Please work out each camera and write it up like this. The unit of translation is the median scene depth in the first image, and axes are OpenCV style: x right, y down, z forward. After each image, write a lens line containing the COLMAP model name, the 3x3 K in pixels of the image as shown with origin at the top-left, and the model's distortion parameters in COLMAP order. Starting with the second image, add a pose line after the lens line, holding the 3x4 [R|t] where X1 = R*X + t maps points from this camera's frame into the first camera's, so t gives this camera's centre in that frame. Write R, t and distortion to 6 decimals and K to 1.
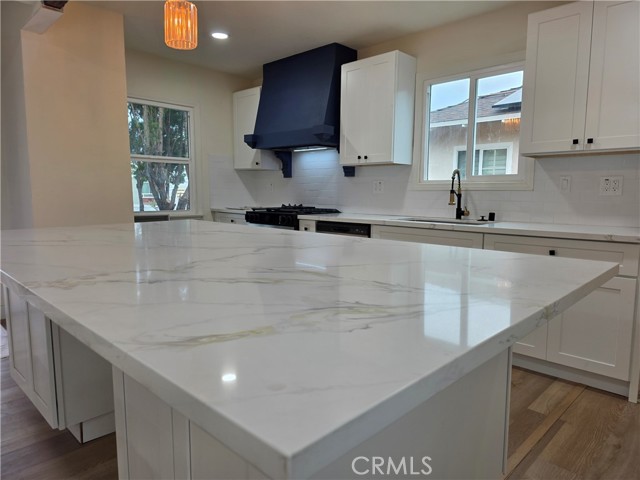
lens RADIAL K [[430.1, 0, 326.7], [0, 430.1, 236.9], [0, 0, 1]] dist [0.050611, -0.052557]
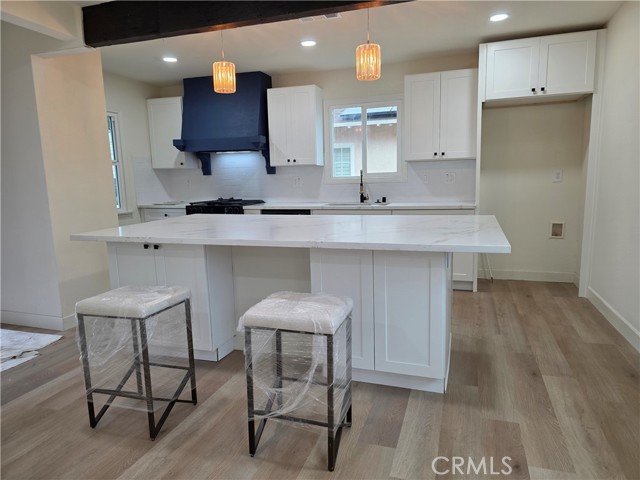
lens RADIAL K [[430.1, 0, 326.7], [0, 430.1, 236.9], [0, 0, 1]] dist [0.050611, -0.052557]
pose [[0.898041, -0.089776, 0.430655, -0.412247], [0.076635, 0.995912, 0.047806, -0.002198], [-0.433186, -0.009928, 0.901250, -0.262497]]
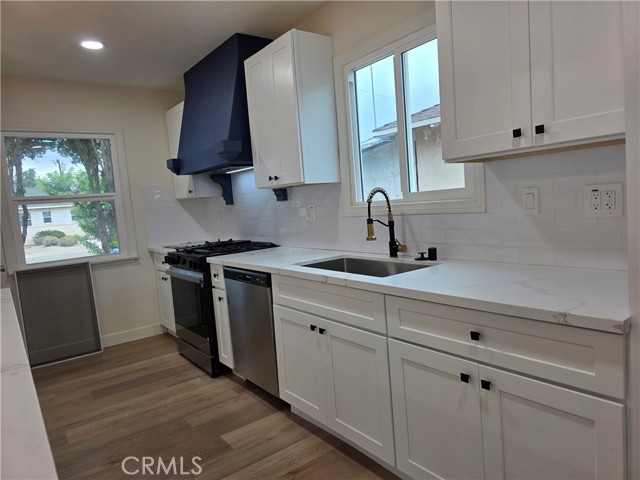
lens RADIAL K [[429.6, 0, 320.0], [0, 429.6, 240.0], [0, 0, 1]] dist [0.051470, -0.050213]
pose [[0.983917, -0.068525, -0.164961, 0.274676], [0.067112, 0.997645, -0.014126, -0.059956], [0.165540, 0.002828, 0.986199, 0.269334]]
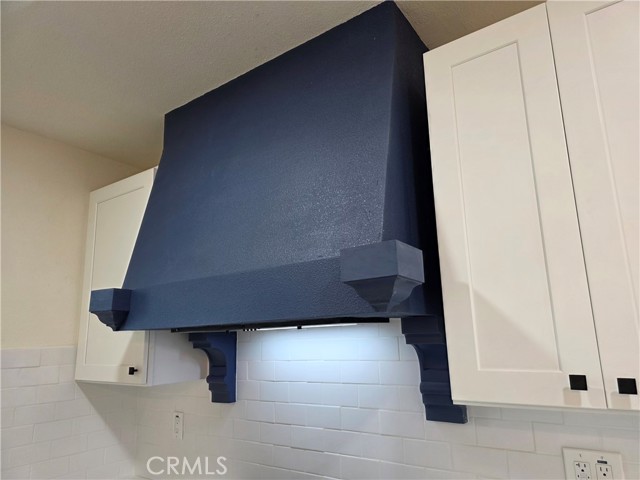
lens RADIAL K [[430.1, 0, 326.7], [0, 430.1, 236.9], [0, 0, 1]] dist [0.050611, -0.052557]
pose [[0.987538, -0.011384, 0.156968, -0.078657], [0.062372, 0.944021, -0.323935, -0.187797], [-0.144494, 0.329689, 0.932967, 0.781510]]
